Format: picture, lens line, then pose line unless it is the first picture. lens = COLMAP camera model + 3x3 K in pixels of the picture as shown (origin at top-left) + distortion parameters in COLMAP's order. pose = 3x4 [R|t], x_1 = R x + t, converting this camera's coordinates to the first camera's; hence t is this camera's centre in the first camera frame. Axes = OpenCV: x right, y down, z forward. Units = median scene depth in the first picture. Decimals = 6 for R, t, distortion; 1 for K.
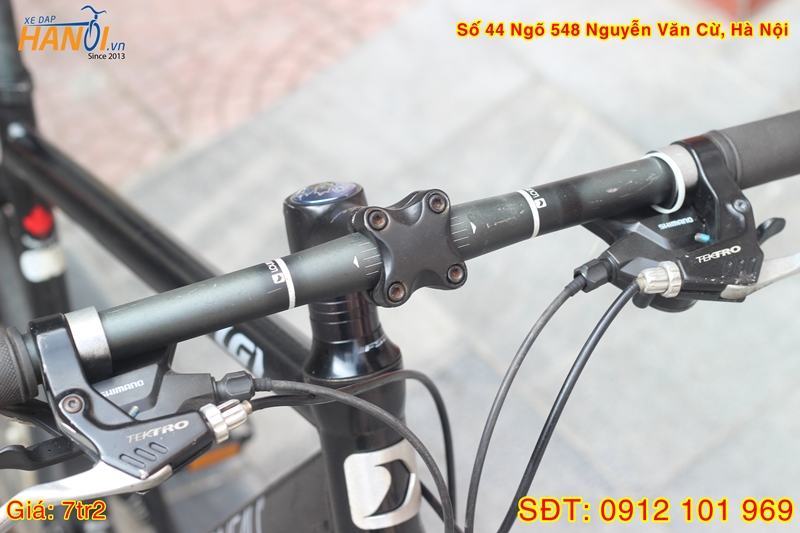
lens RADIAL K [[1882.6, 0, 399.6], [0, 1882.6, 267.8], [0, 0, 1]] dist [-0.116594, 0.000000]
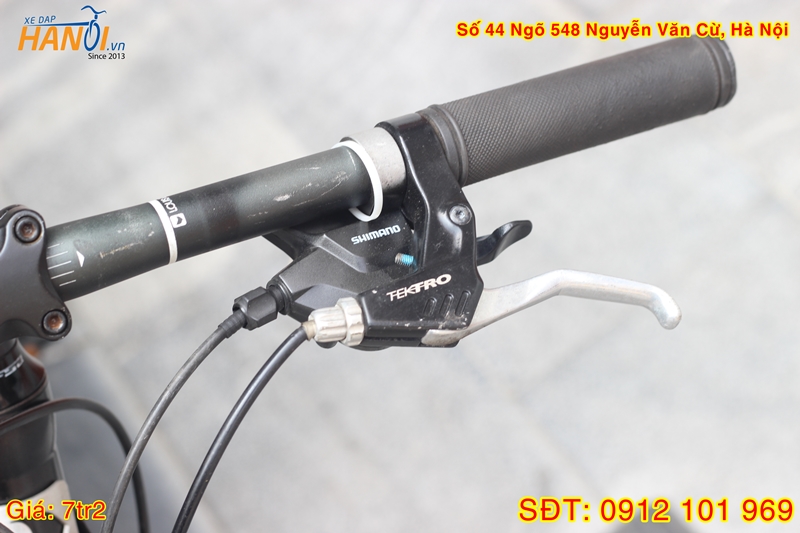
lens RADIAL K [[1882.6, 0, 400.6], [0, 1882.6, 265.2], [0, 0, 1]] dist [-0.116594, 0.000000]
pose [[0.999962, 0.007840, -0.003813, 0.164324], [-0.007277, 0.991477, 0.130075, -0.113207], [0.004800, -0.130043, 0.991497, 0.252191]]
